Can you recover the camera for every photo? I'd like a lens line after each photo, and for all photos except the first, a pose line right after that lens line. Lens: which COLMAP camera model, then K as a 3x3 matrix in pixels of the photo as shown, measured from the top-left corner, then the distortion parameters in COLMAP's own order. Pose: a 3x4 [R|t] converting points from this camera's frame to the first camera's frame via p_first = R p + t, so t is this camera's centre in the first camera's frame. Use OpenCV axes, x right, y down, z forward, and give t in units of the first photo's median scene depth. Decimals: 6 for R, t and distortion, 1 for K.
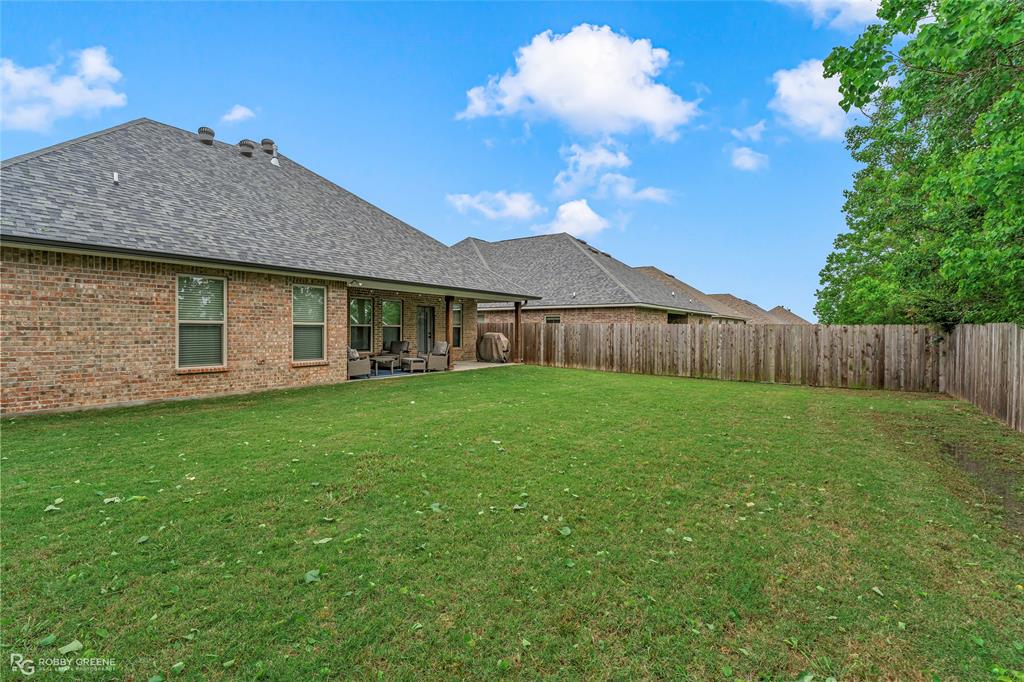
lens RADIAL K [[461.3, 0, 513.1], [0, 461.3, 336.2], [0, 0, 1]] dist [-0.002789, -0.001306]
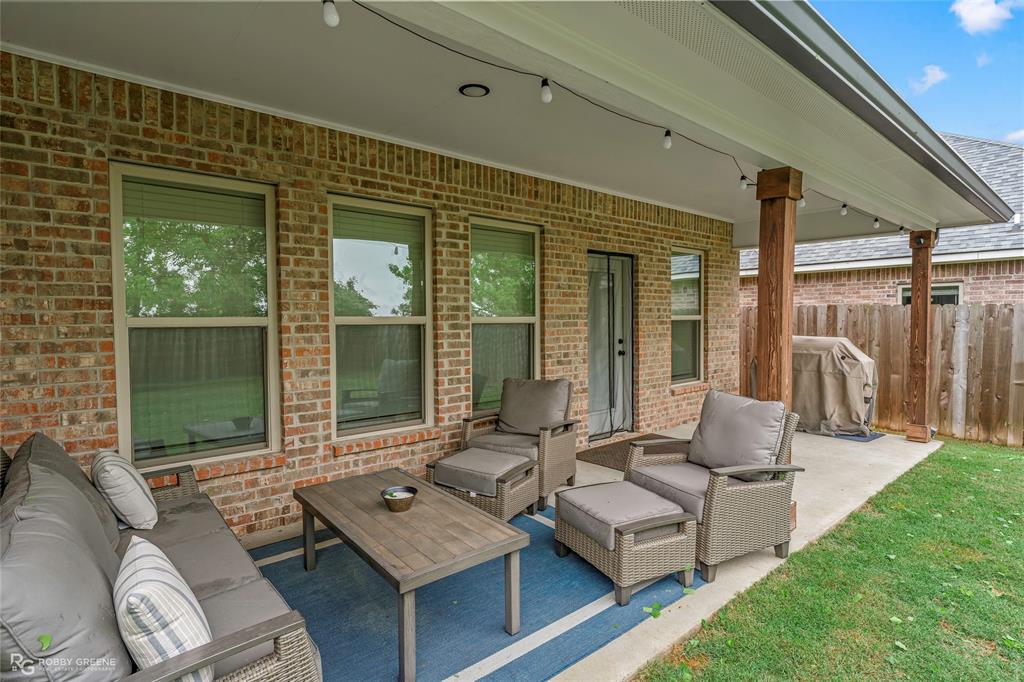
lens RADIAL K [[534.6, 0, 510.3], [0, 534.6, 339.3], [0, 0, 1]] dist [-0.003541, -0.000902]
pose [[0.970649, -0.000647, -0.240498, -0.166329], [0.006269, 0.999725, 0.022611, -0.016315], [0.240418, -0.023455, 0.970386, 0.627754]]
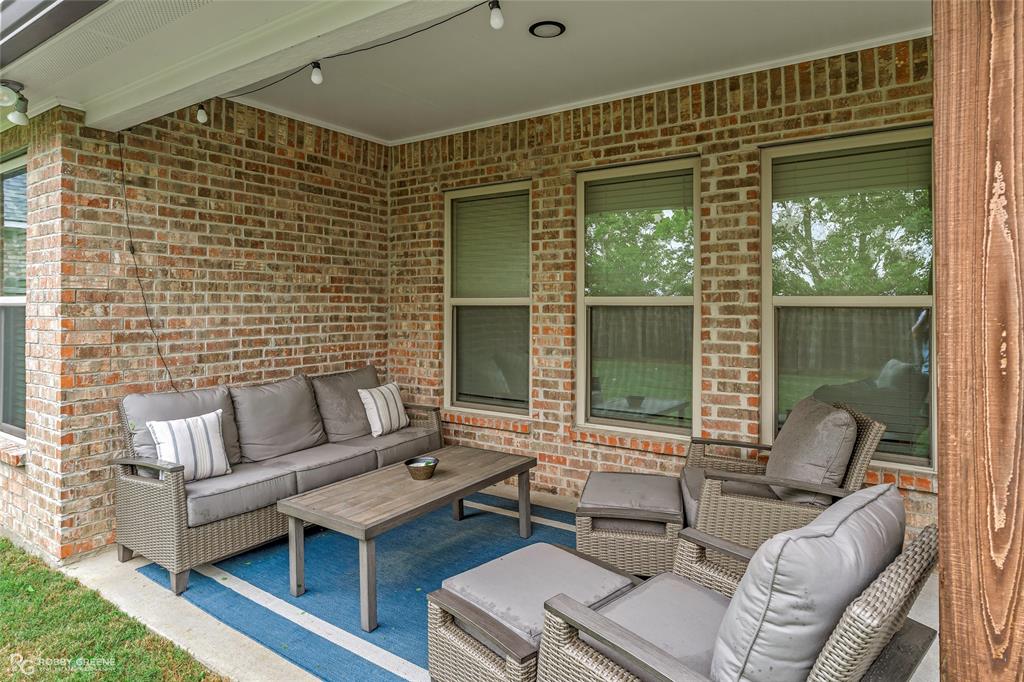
lens RADIAL K [[600.7, 0, 507.7], [0, 600.7, 292.9], [0, 0, 1]] dist [0.001917, -0.000121]
pose [[0.009317, -0.018402, -0.999787, -0.047919], [-0.013394, 0.999739, -0.018526, -0.017859], [0.999867, 0.013564, 0.009068, 0.793562]]
